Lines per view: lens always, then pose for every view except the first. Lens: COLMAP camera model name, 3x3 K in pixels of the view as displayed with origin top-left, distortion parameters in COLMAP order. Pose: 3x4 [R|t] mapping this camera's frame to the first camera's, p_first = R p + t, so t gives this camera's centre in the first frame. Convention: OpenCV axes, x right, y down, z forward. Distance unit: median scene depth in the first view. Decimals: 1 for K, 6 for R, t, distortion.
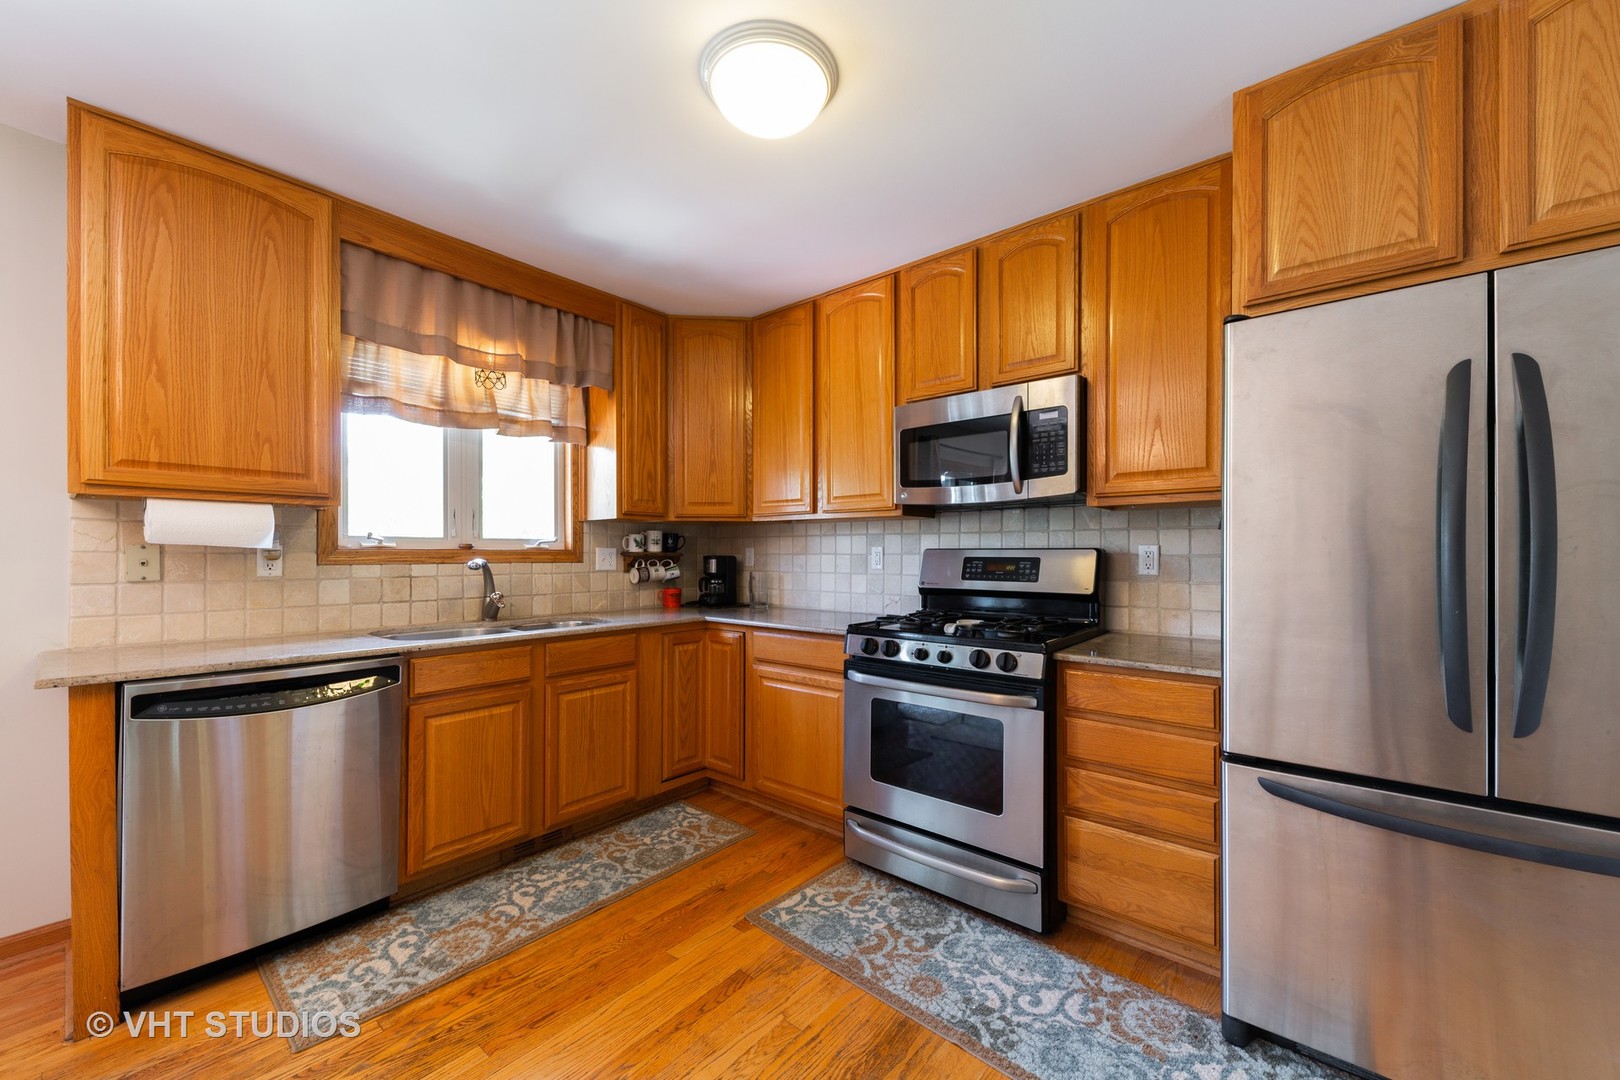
lens RADIAL K [[635.7, 0, 812.5], [0, 635.7, 550.0], [0, 0, 1]] dist [0.001572, -0.000449]
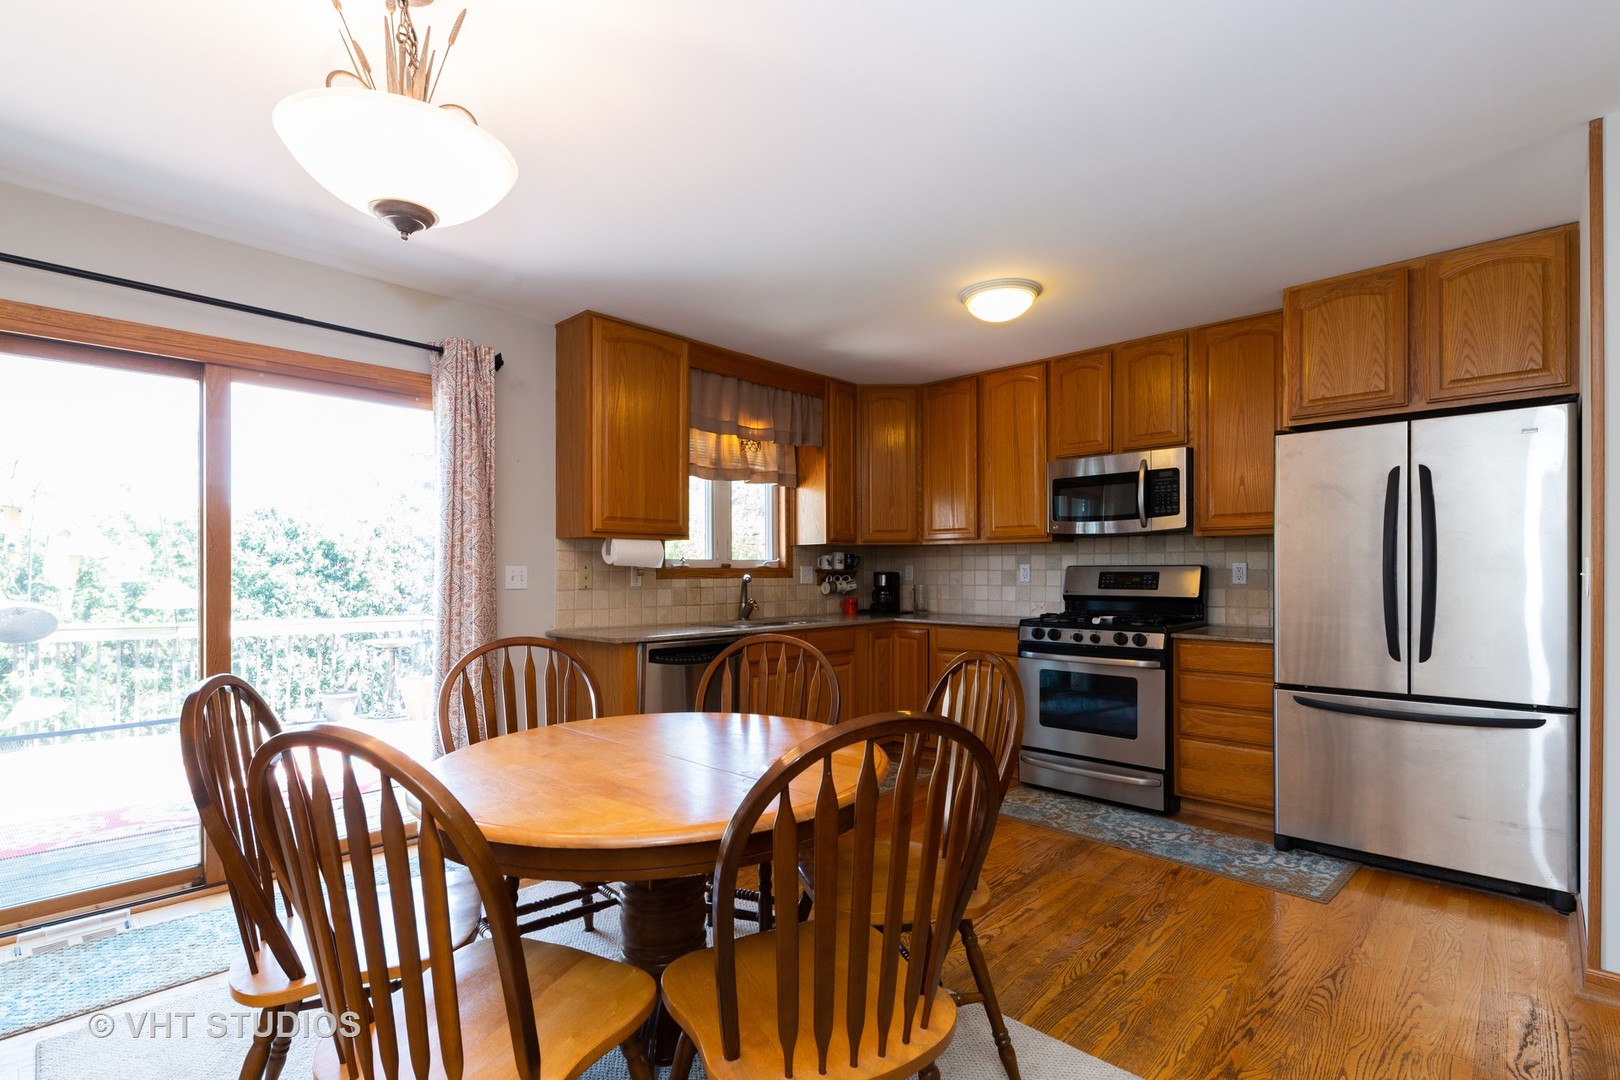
lens RADIAL K [[777.4, 0, 793.2], [0, 777.4, 568.7], [0, 0, 1]] dist [-0.000603, 0.000919]
pose [[0.997193, -0.004457, -0.074742, -0.350895], [0.004662, 0.999986, 0.002556, -0.003610], [0.074729, -0.002897, 0.997200, -0.846409]]
